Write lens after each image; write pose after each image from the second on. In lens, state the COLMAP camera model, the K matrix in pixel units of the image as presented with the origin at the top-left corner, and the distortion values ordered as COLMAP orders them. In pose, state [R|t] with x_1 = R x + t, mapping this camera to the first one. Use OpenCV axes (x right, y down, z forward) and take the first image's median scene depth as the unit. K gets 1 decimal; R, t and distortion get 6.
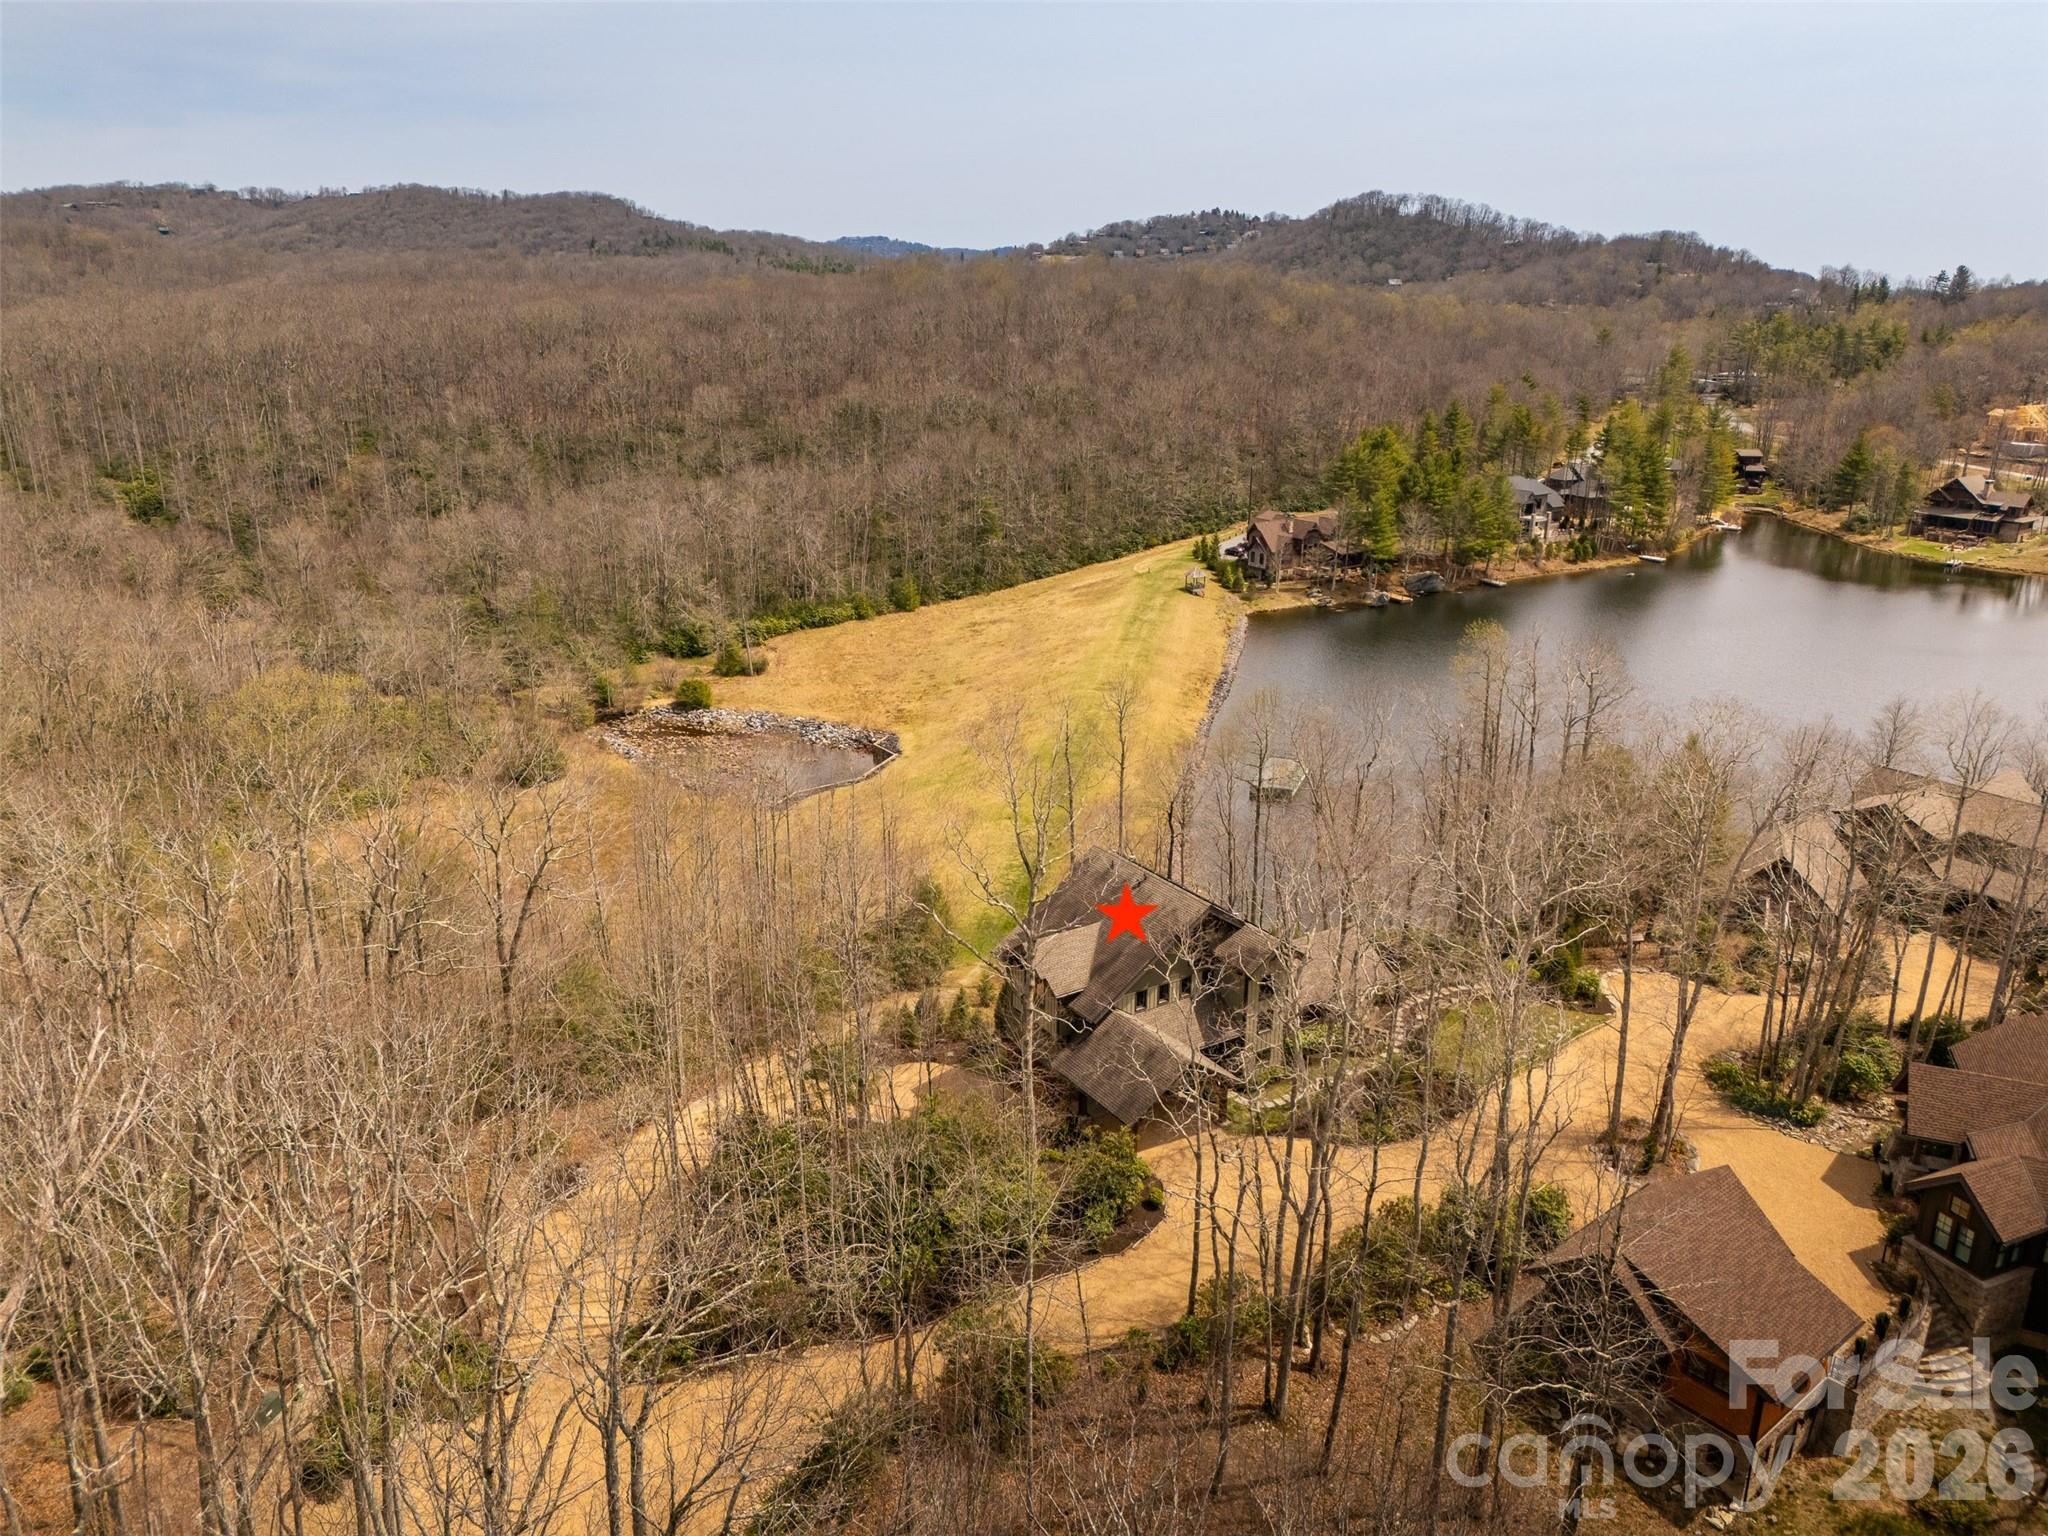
lens RADIAL K [[1498.7, 0, 1008.6], [0, 1498.7, 783.0], [0, 0, 1]] dist [0.067990, -0.062273]
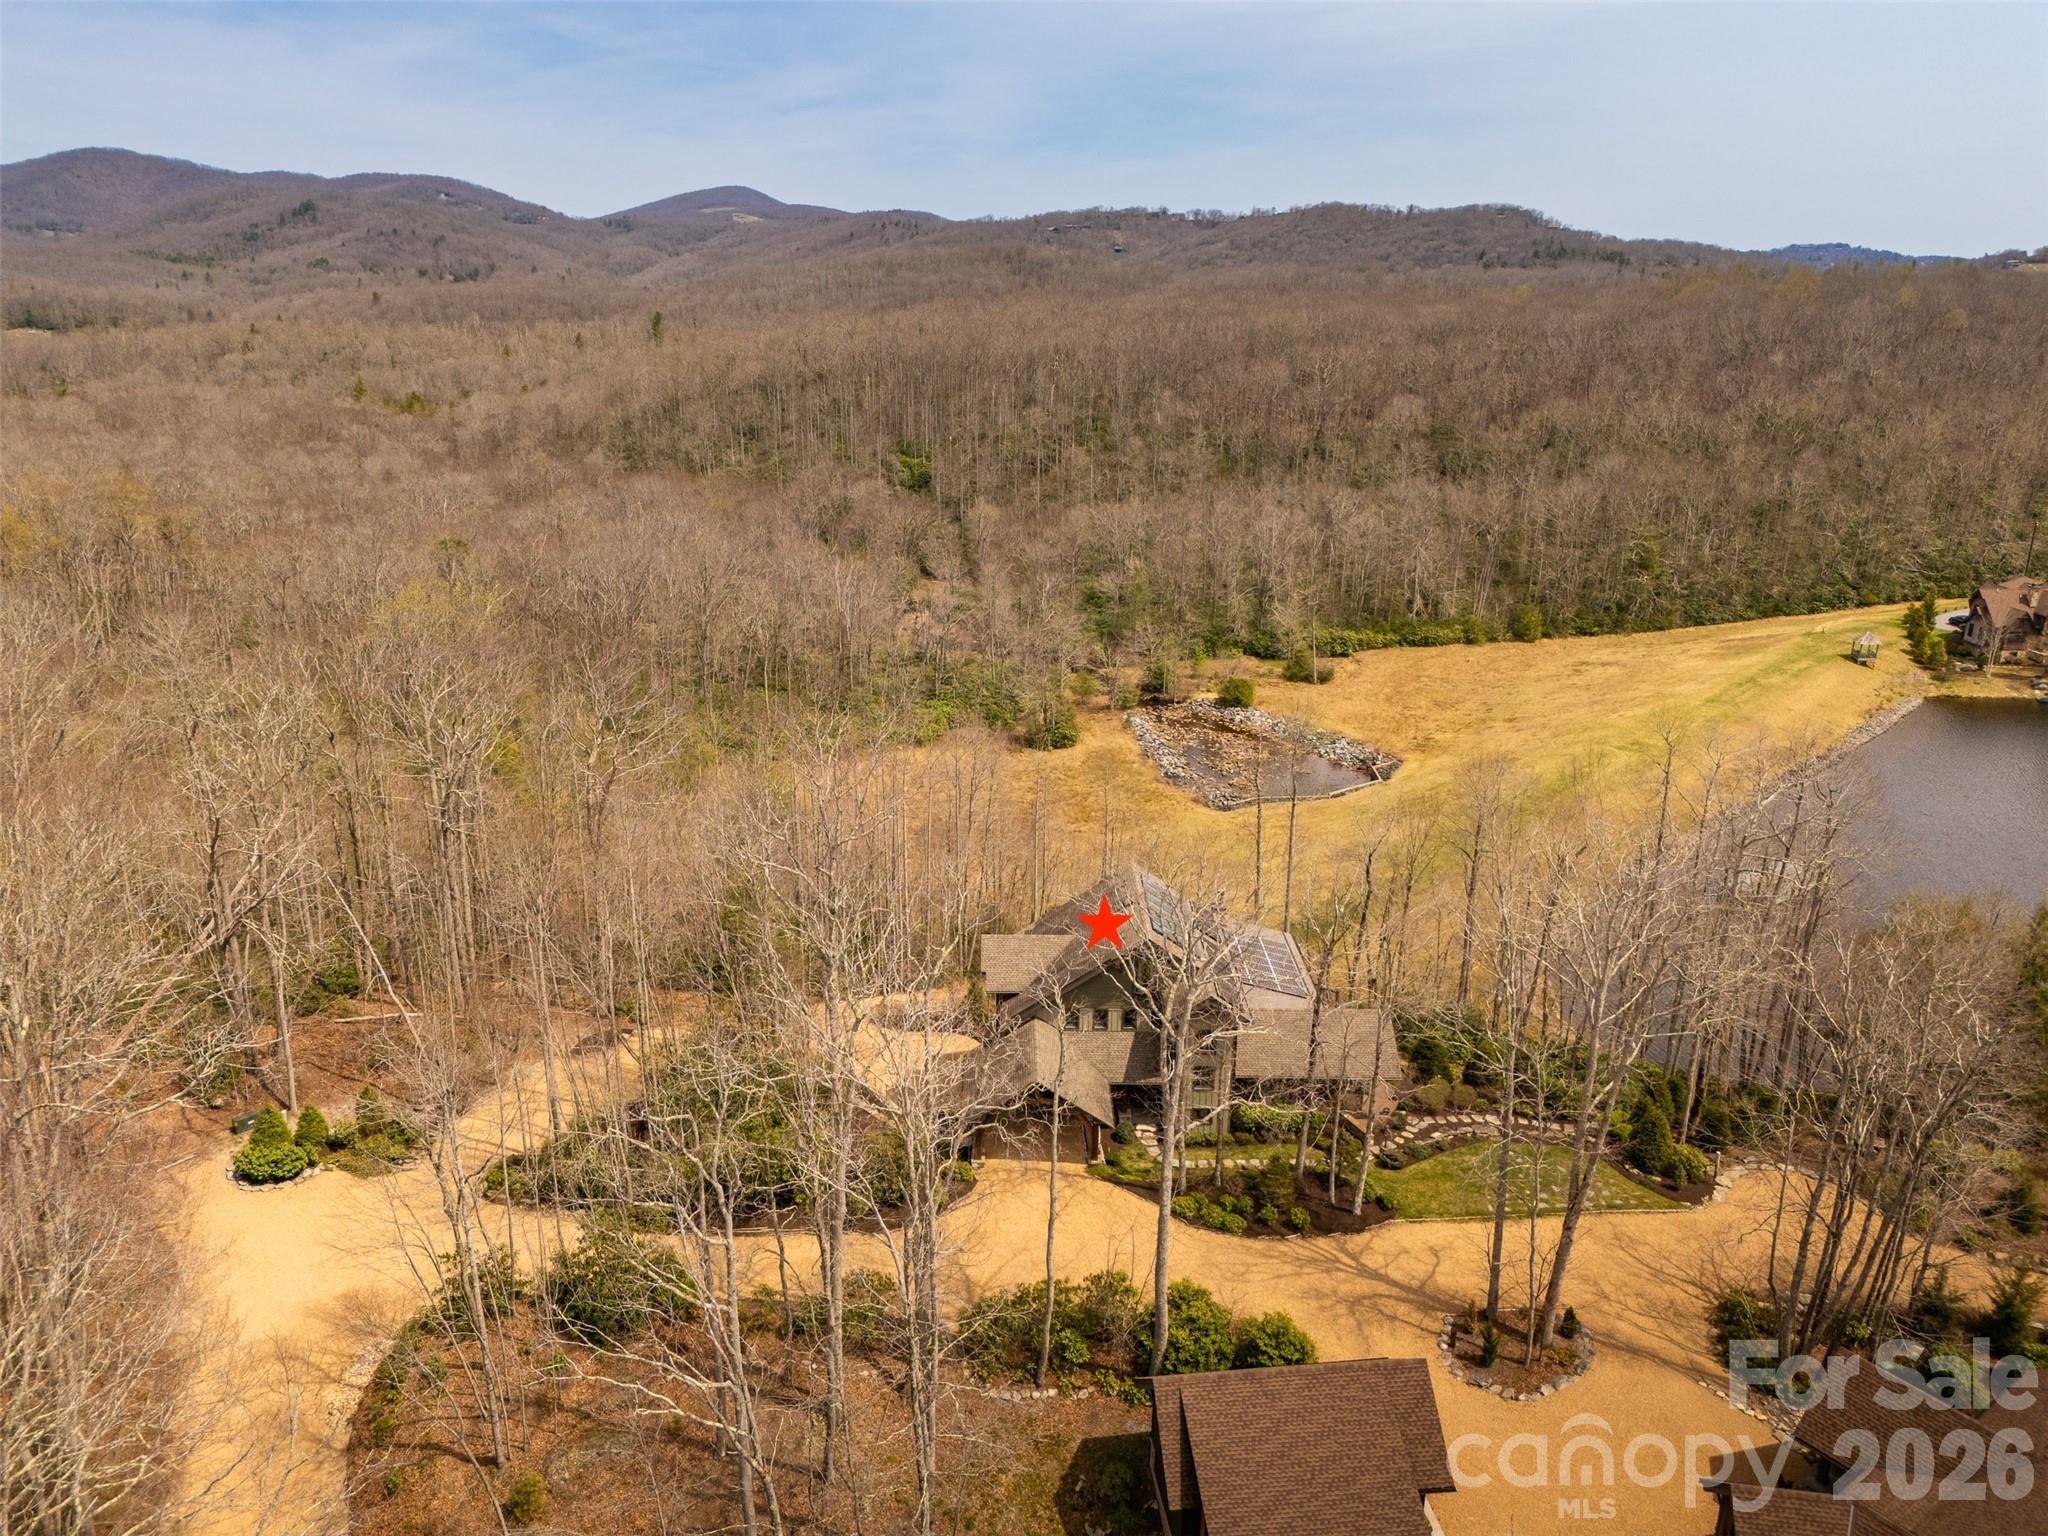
lens RADIAL K [[1498.7, 0, 1016.7], [0, 1498.7, 760.2], [0, 0, 1]] dist [0.067990, -0.062273]
pose [[0.848632, 0.167517, -0.501758, 0.137167], [-0.177831, 0.983673, 0.027639, -0.011082], [0.498196, 0.065773, 0.864566, 0.032420]]
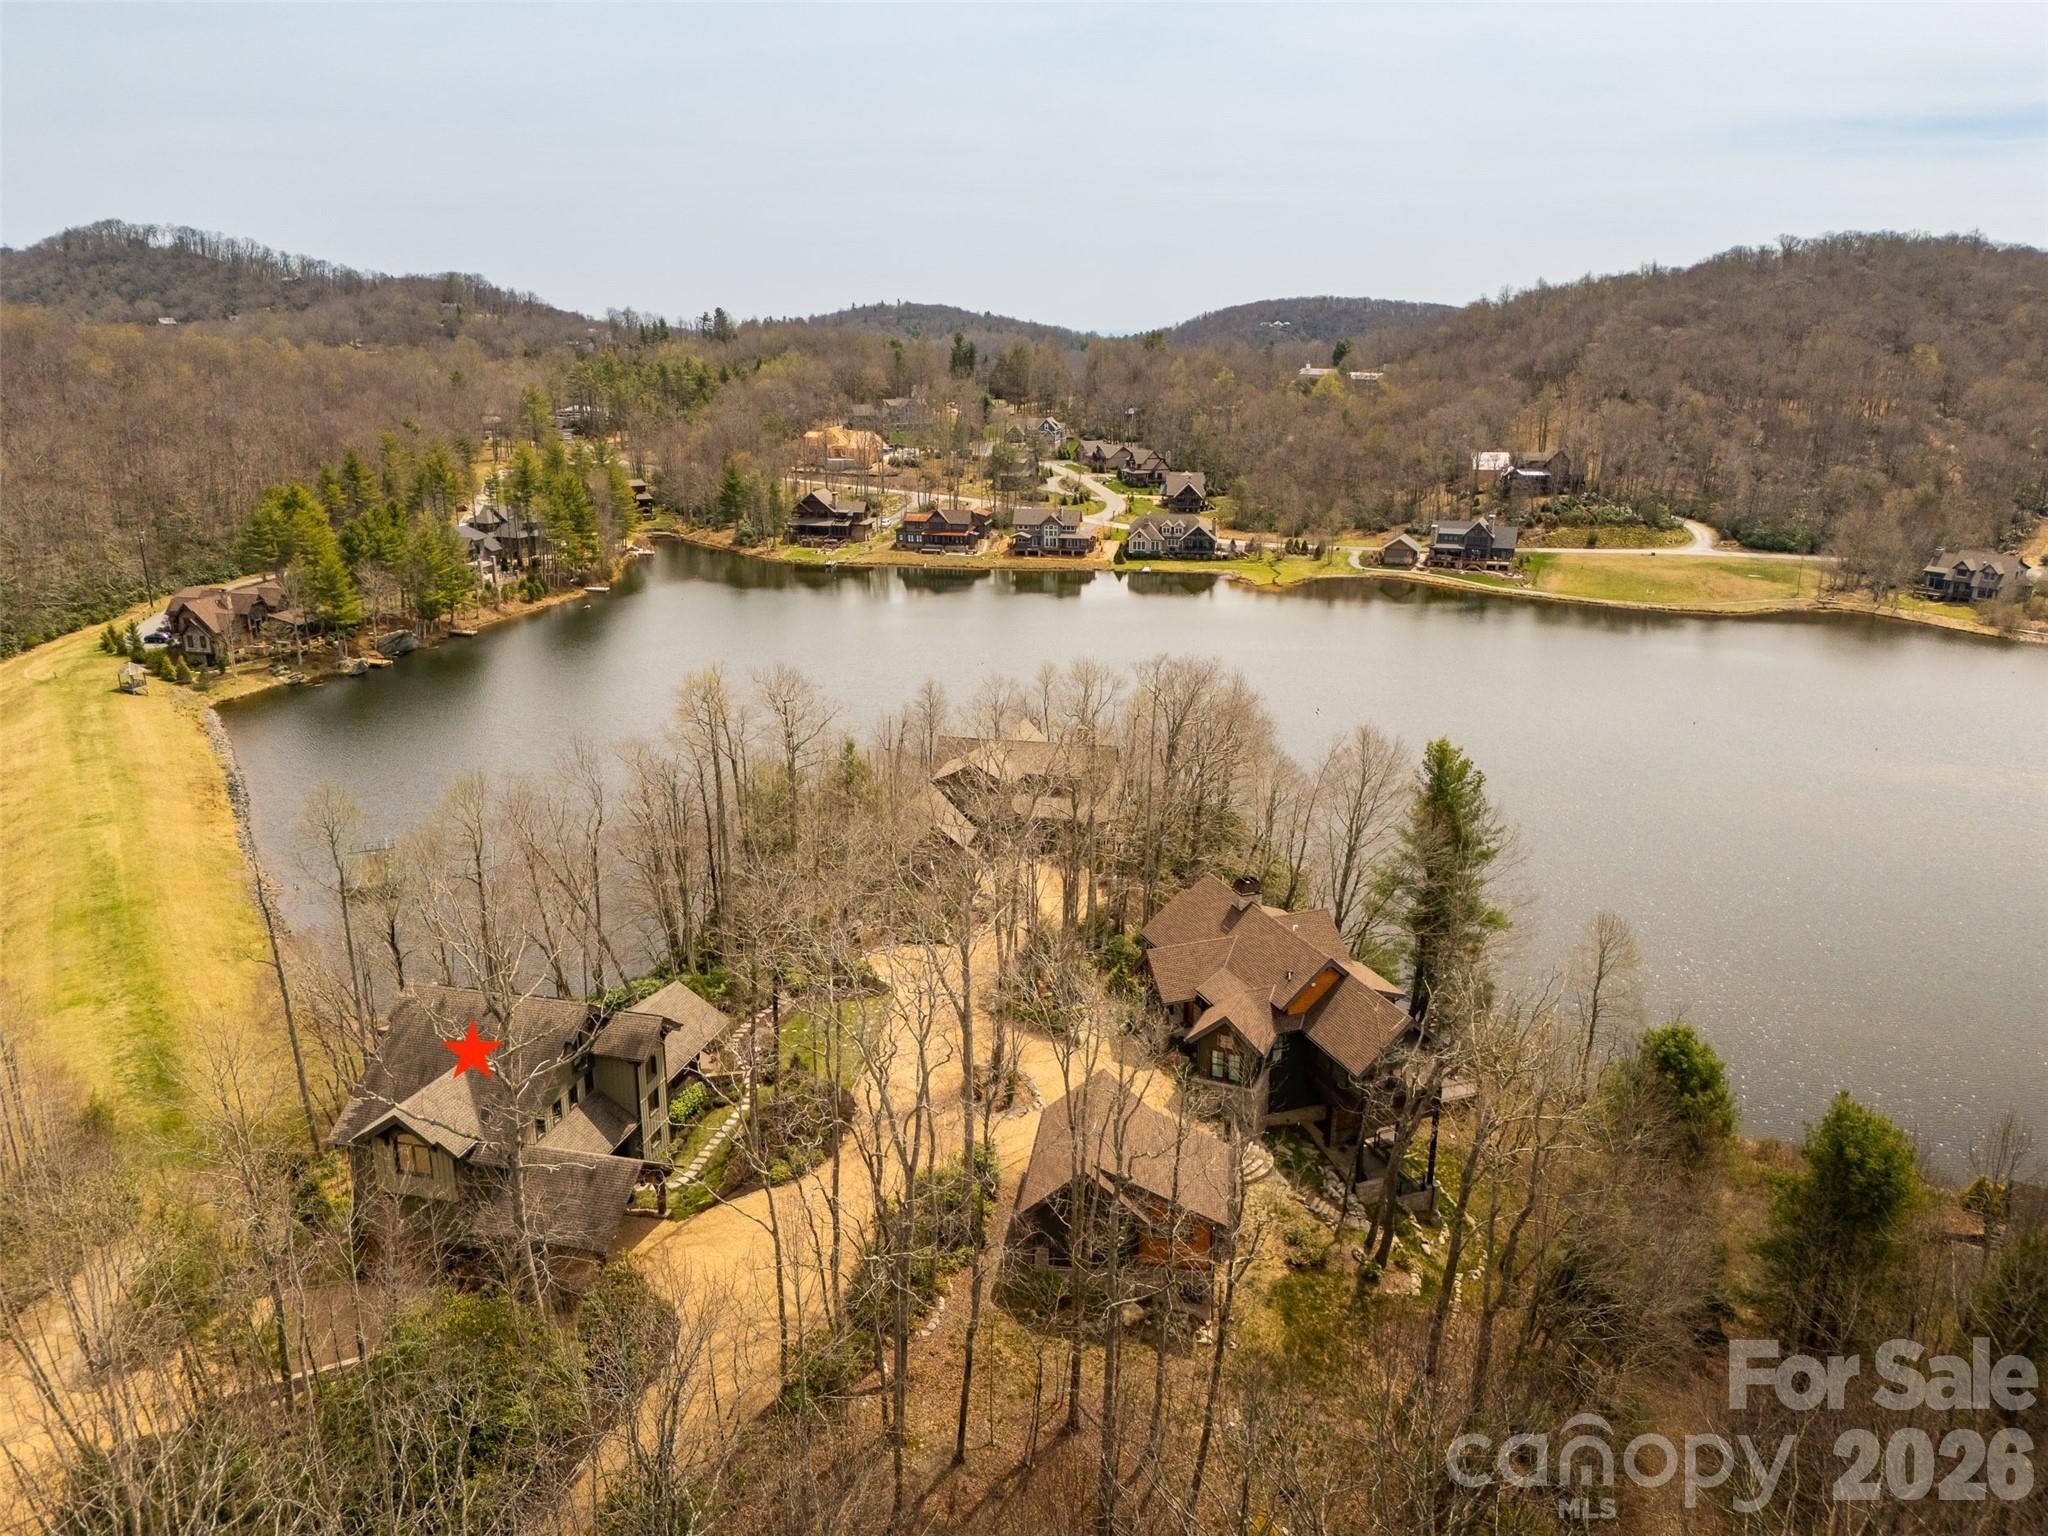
lens RADIAL K [[1498.7, 0, 1042.4], [0, 1498.7, 784.6], [0, 0, 1]] dist [0.067990, -0.062273]
pose [[0.729752, -0.211663, 0.650123, -0.063068], [0.225289, 0.972211, 0.063644, -0.012945], [-0.645528, 0.100021, 0.757159, 0.016812]]
